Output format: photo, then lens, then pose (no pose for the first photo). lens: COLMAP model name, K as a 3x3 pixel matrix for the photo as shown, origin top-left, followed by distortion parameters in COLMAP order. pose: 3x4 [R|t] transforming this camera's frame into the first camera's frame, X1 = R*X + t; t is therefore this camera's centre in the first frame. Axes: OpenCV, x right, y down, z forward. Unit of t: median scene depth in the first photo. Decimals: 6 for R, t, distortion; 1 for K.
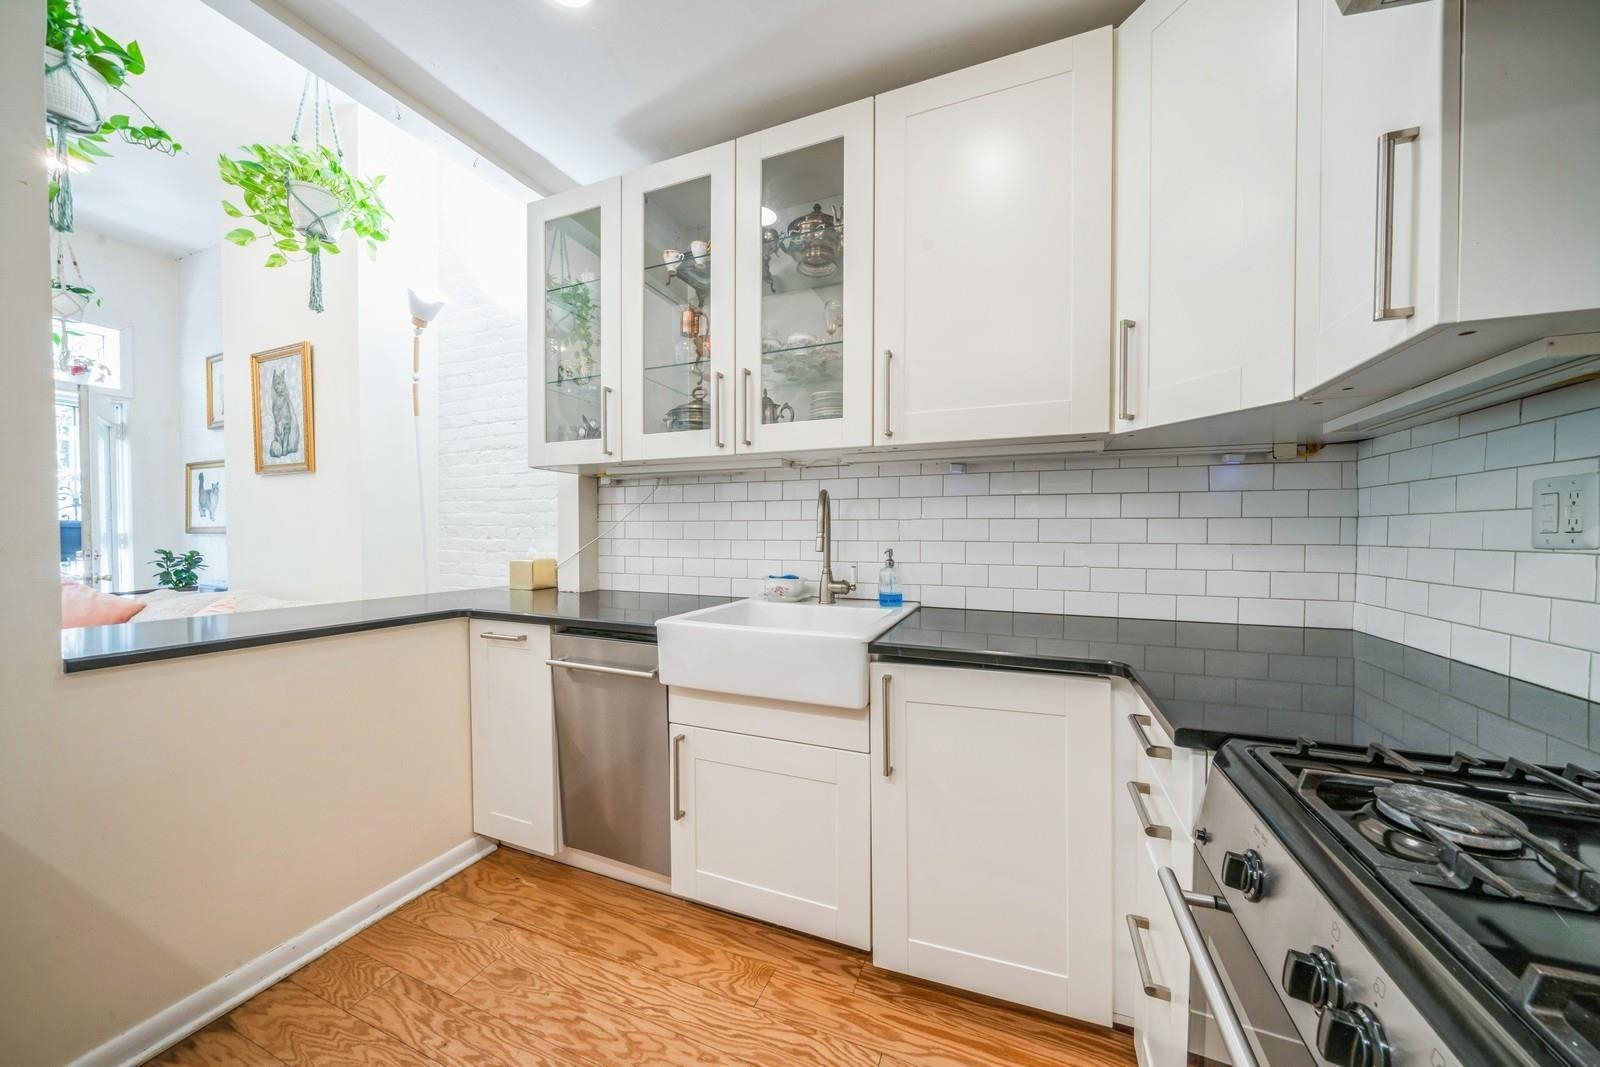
lens RADIAL K [[542.1, 0, 811.8], [0, 542.1, 542.7], [0, 0, 1]] dist [-0.007744, 0.000048]
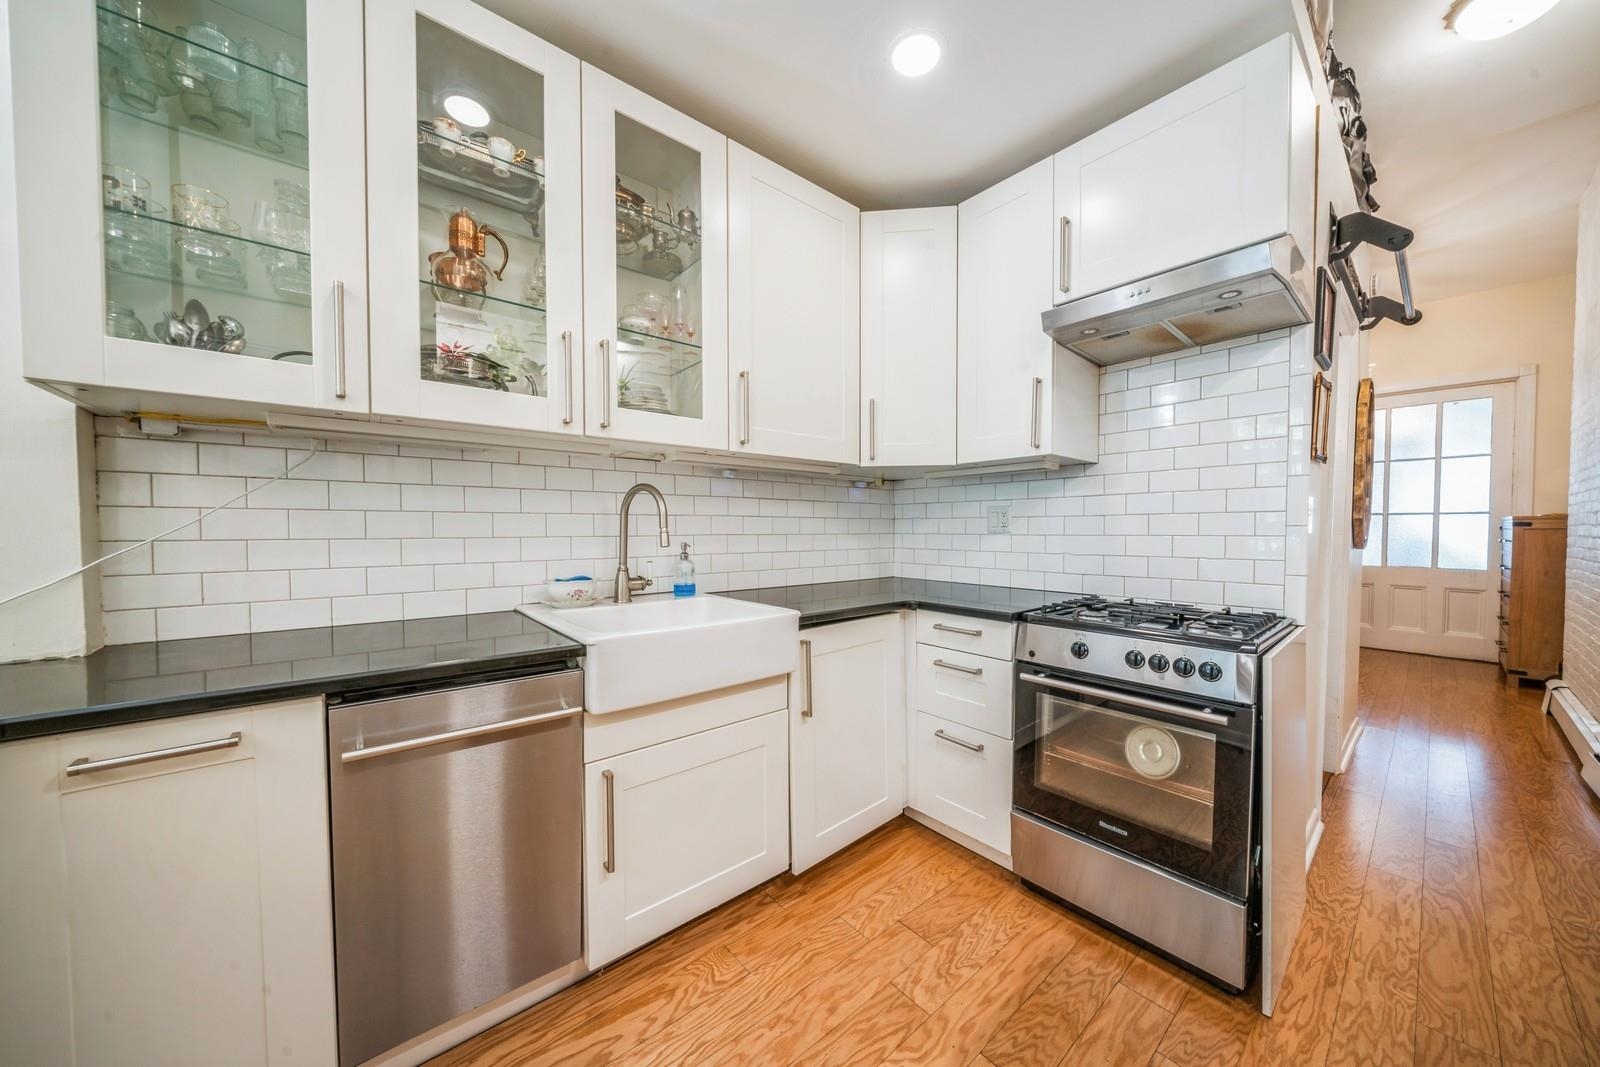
lens RADIAL K [[542.1, 0, 805.2], [0, 542.1, 542.7], [0, 0, 1]] dist [-0.007744, 0.000048]
pose [[0.468980, -0.027059, 0.882794, -0.798375], [0.017869, 0.999617, 0.021147, -0.008209], [-0.883028, 0.005857, 0.469284, 0.326667]]
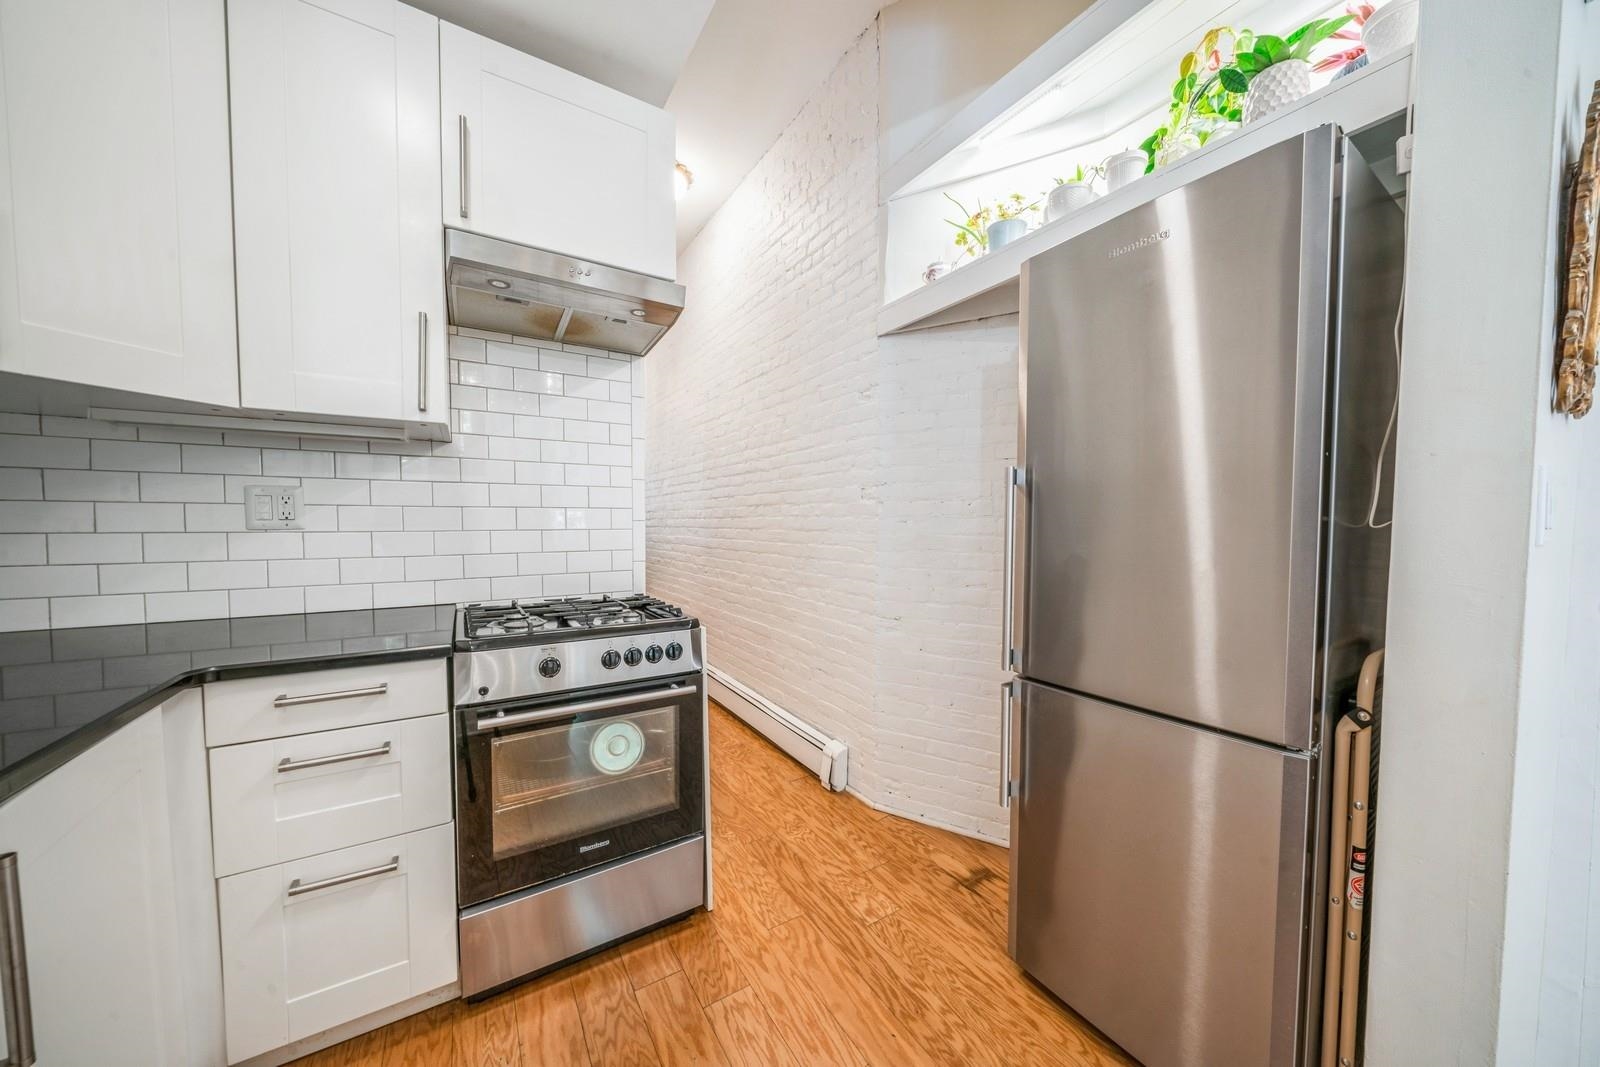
lens RADIAL K [[542.1, 0, 809.9], [0, 542.1, 543.3], [0, 0, 1]] dist [-0.007744, 0.000048]
pose [[-0.815572, -0.031635, 0.577790, -0.507466], [0.002703, 0.998285, 0.058473, -0.021653], [-0.578649, 0.049250, -0.814088, 0.780789]]
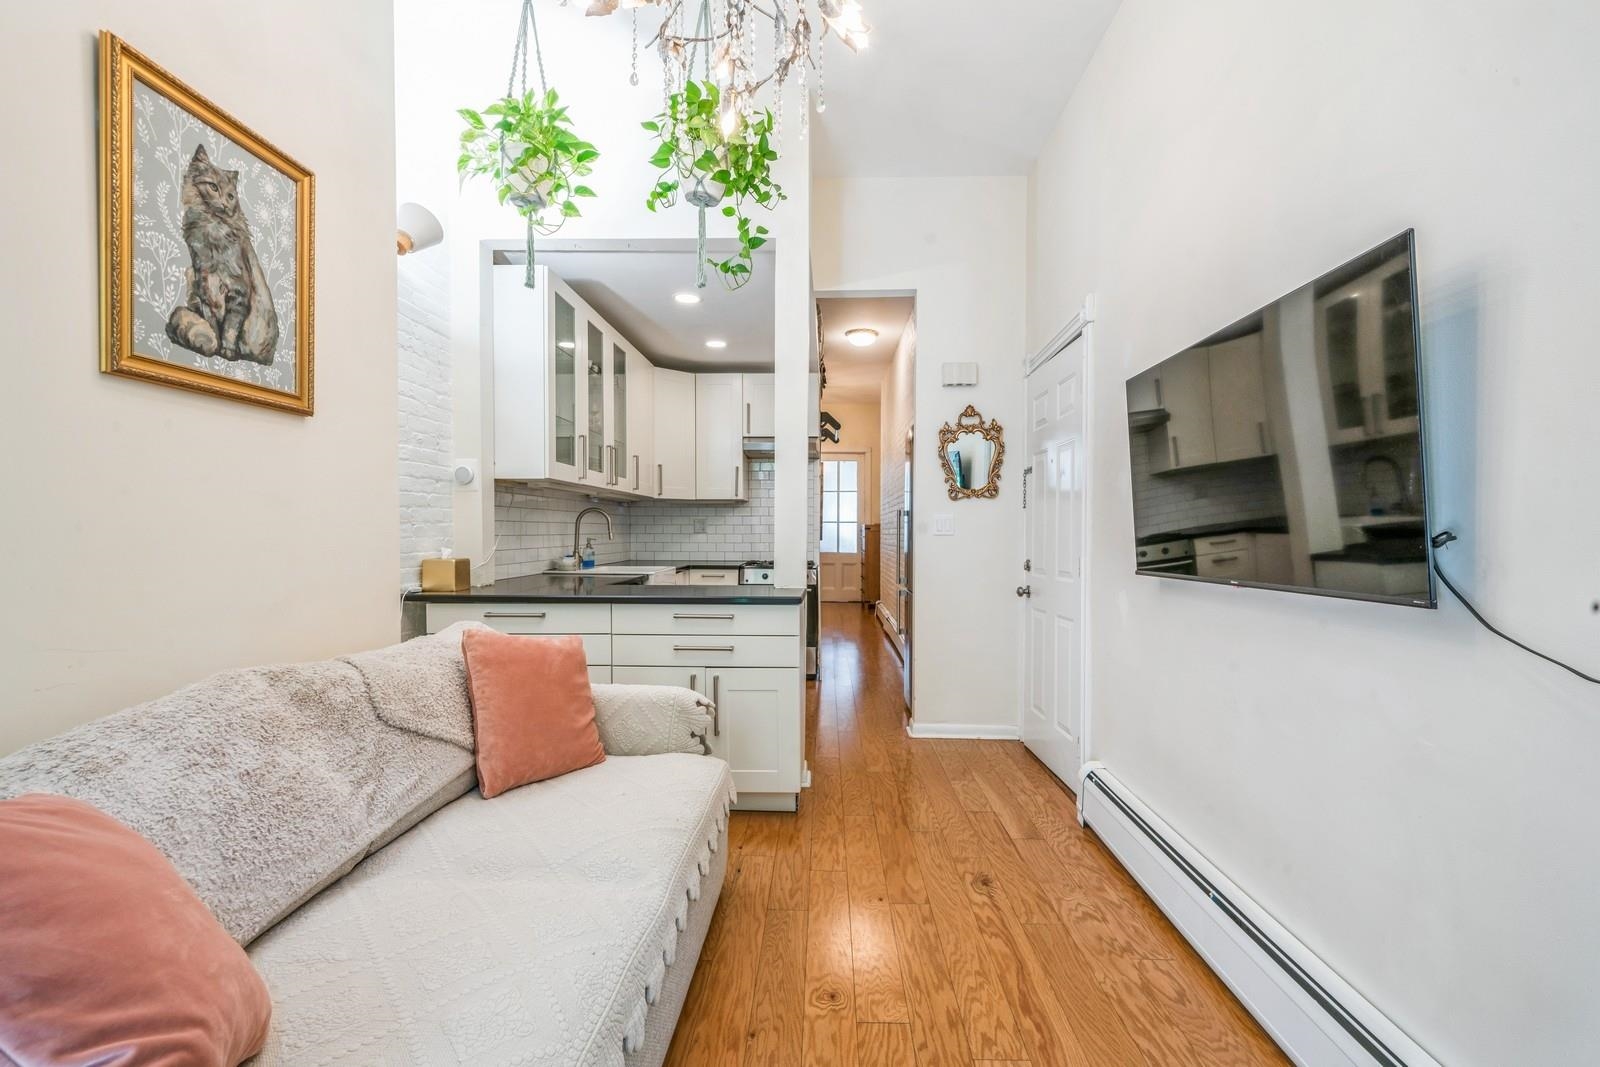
lens RADIAL K [[682.3, 0, 809.5], [0, 682.3, 544.2], [0, 0, 1]] dist [0.000182, -0.000520]
pose [[-0.346232, -0.022868, 0.937870, -2.858982], [0.012579, 0.999500, 0.029014, -0.033188], [-0.938065, 0.021843, -0.345771, 1.276607]]
